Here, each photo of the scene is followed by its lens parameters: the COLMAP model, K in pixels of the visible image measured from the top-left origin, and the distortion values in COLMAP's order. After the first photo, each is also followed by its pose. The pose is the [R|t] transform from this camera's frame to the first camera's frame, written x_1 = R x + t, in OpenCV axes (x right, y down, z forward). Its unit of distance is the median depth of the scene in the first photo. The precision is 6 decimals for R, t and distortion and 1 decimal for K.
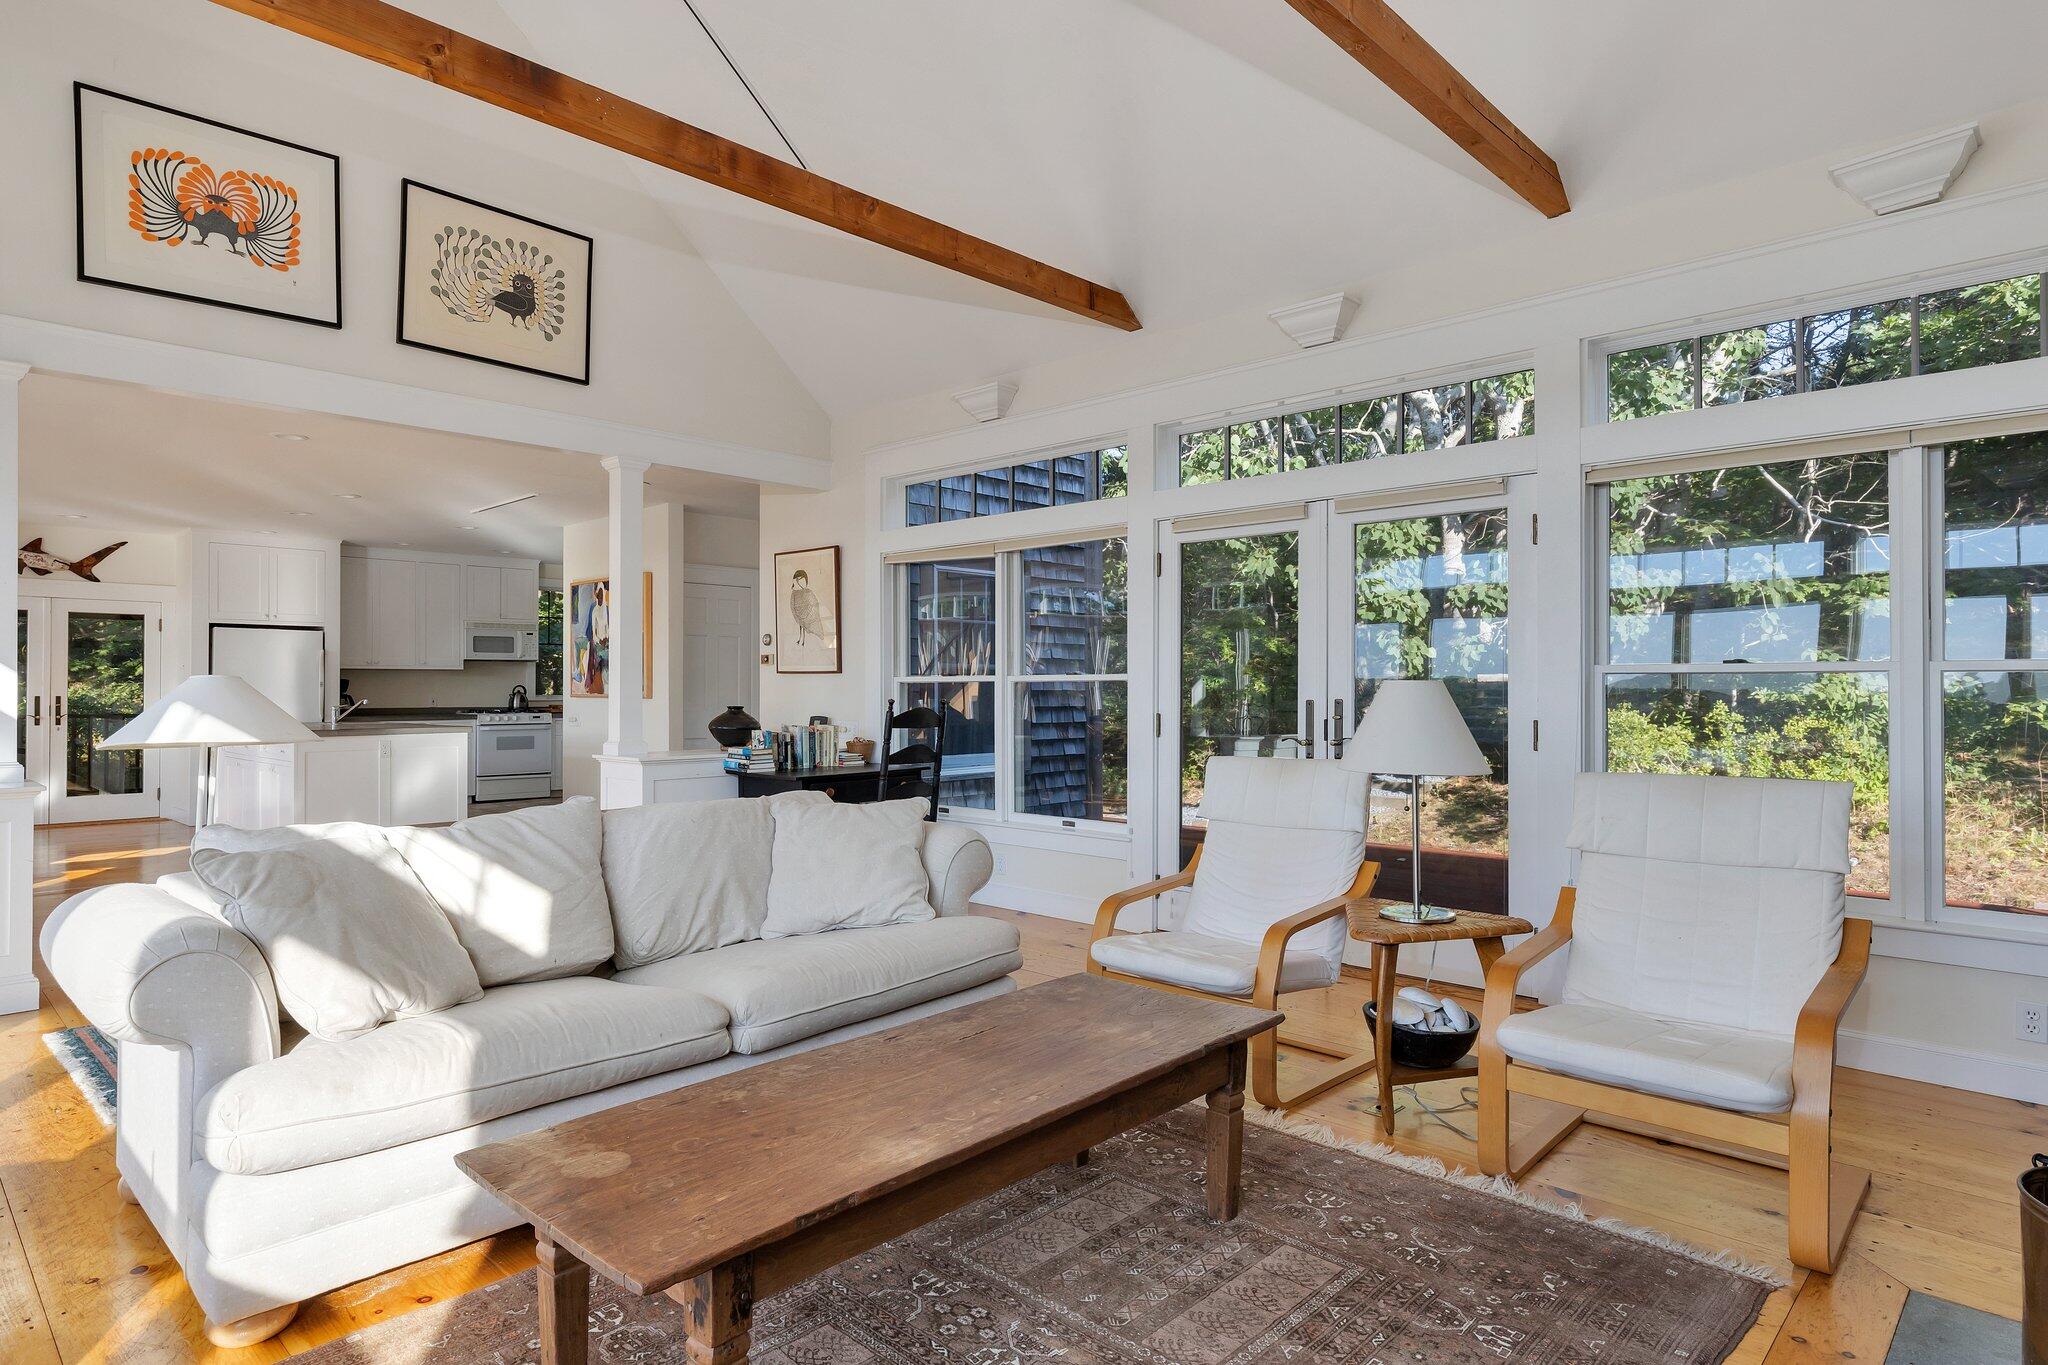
lens RADIAL K [[1129.4, 0, 1030.9], [0, 1129.4, 684.1], [0, 0, 1]] dist [-0.001871, 0.001479]
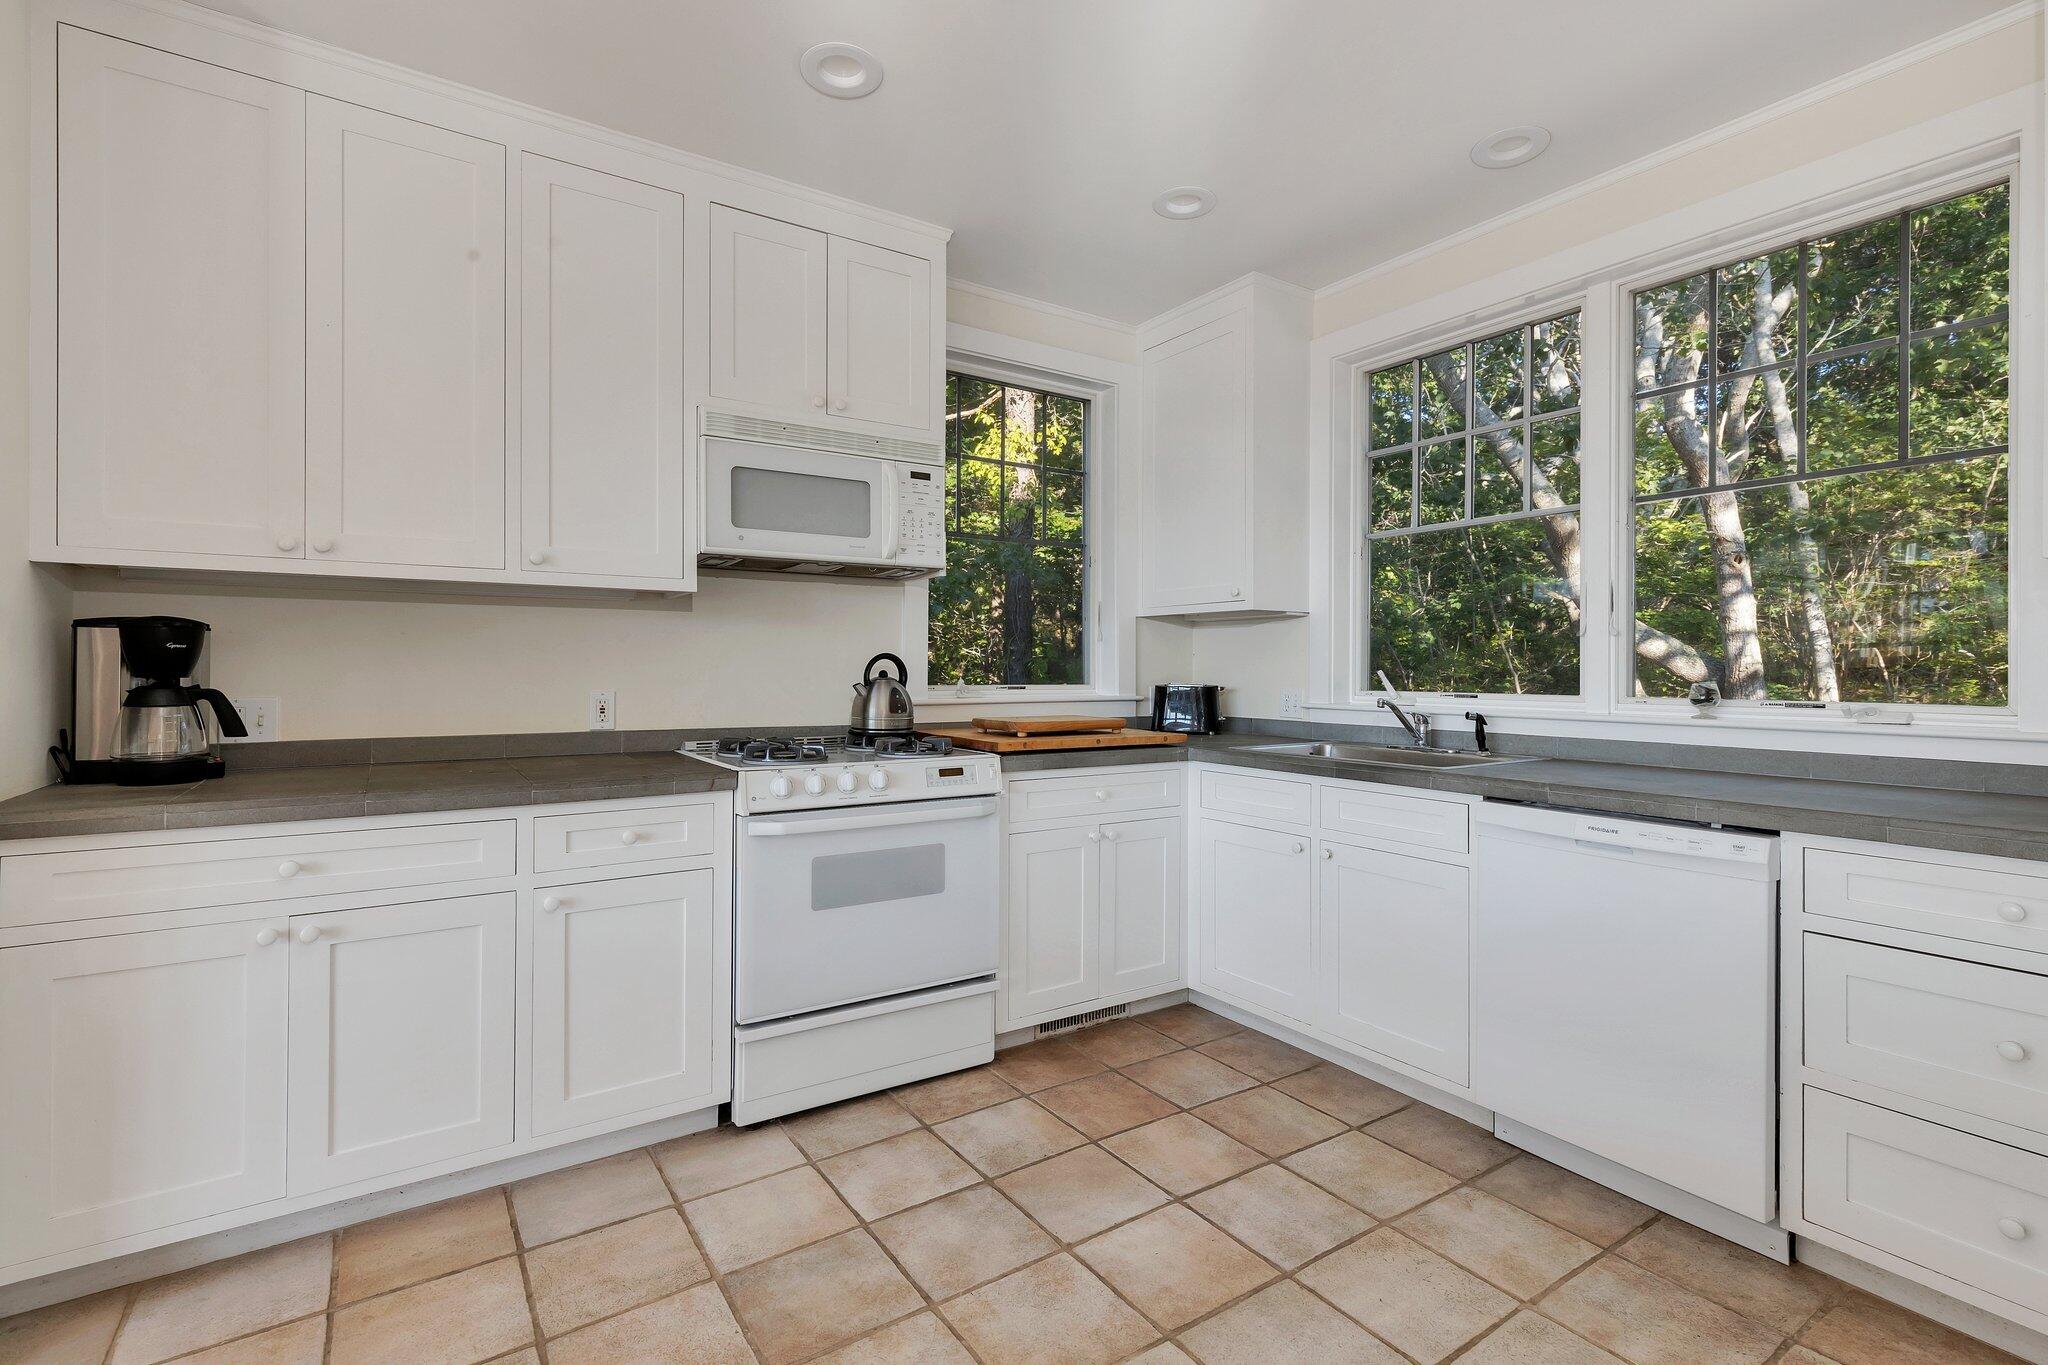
lens RADIAL K [[935.8, 0, 1024.7], [0, 935.8, 673.3], [0, 0, 1]] dist [0.001811, -0.000300]
pose [[0.975966, 0.006389, -0.217831, -0.383461], [-0.004933, 0.999962, 0.007227, 0.004739], [0.217869, -0.005979, 0.975960, 0.810564]]
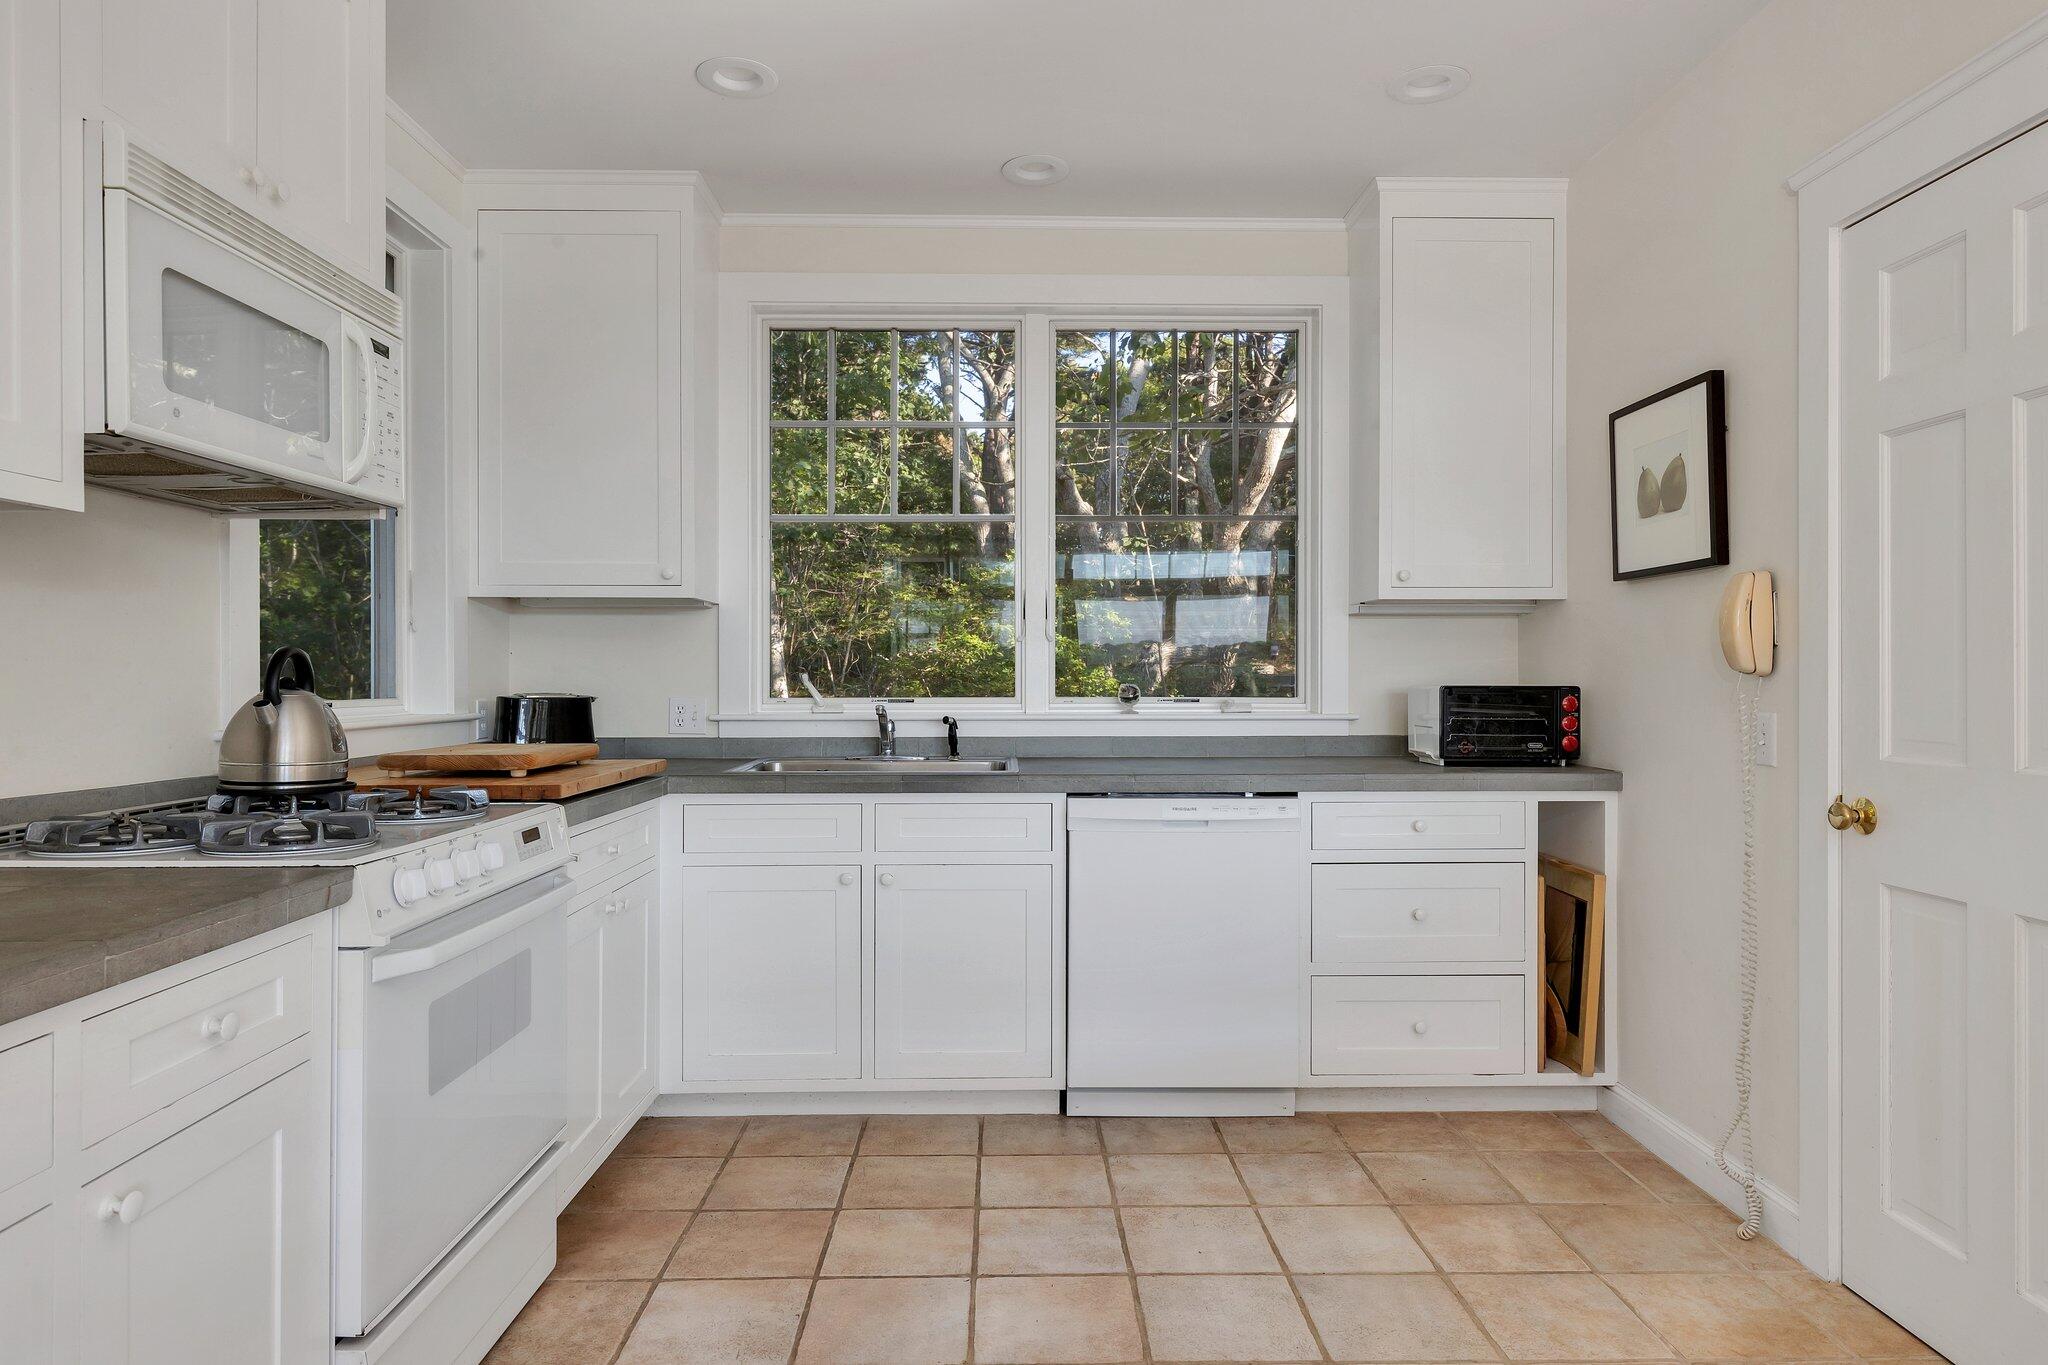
lens RADIAL K [[1213.9, 0, 1027.0], [0, 1213.9, 681.9], [0, 0, 1]] dist [0.003591, 0.000387]
pose [[0.713579, -0.002753, 0.700570, -0.528442], [-0.002087, 0.999979, 0.006056, 0.005331], [-0.700572, -0.005783, 0.713558, 0.839336]]
